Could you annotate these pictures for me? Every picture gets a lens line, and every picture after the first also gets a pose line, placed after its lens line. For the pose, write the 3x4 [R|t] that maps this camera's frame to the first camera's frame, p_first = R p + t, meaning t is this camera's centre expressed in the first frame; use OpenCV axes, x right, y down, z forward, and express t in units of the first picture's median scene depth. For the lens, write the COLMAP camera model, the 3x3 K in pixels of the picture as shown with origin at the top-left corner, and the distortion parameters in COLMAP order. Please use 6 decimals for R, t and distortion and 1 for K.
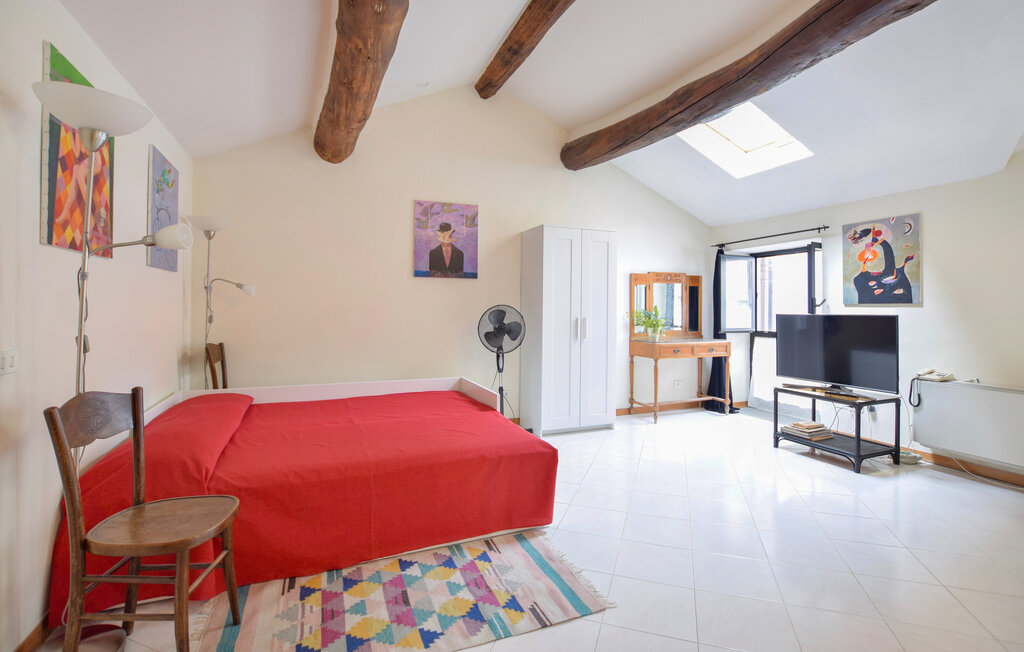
lens RADIAL K [[462.6, 0, 512.6], [0, 462.6, 301.2], [0, 0, 1]] dist [-0.002698, -0.000061]
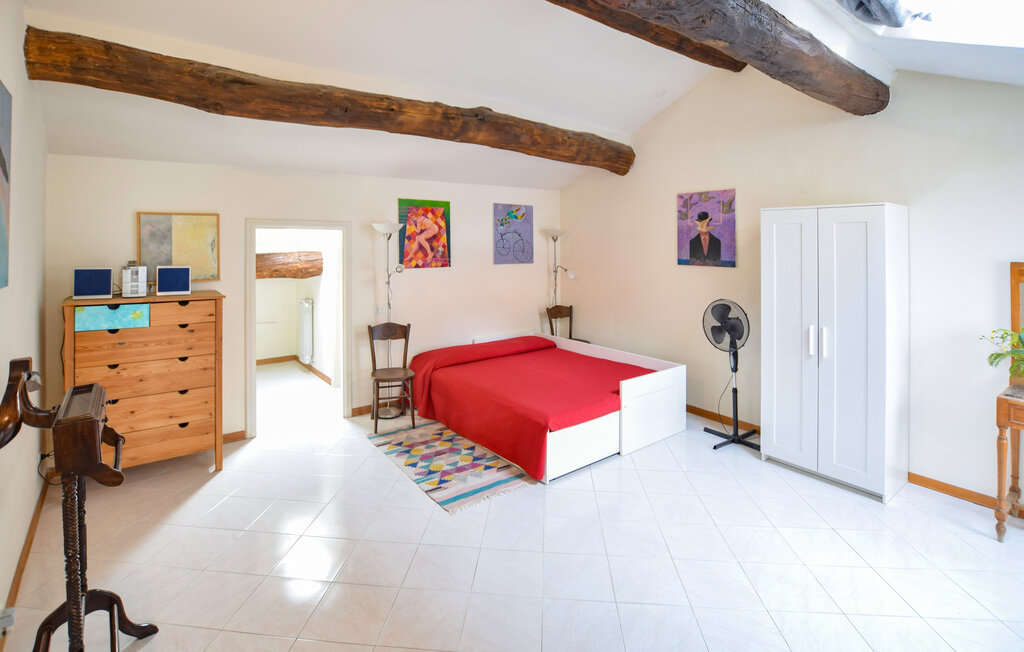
lens RADIAL K [[470.8, 0, 511.3], [0, 470.8, 247.2], [0, 0, 1]] dist [-0.027535, 0.000032]
pose [[0.266403, -0.002147, -0.963859, 0.740454], [0.001786, 0.999997, -0.001734, -0.092527], [0.963860, -0.001259, 0.266406, 0.328394]]
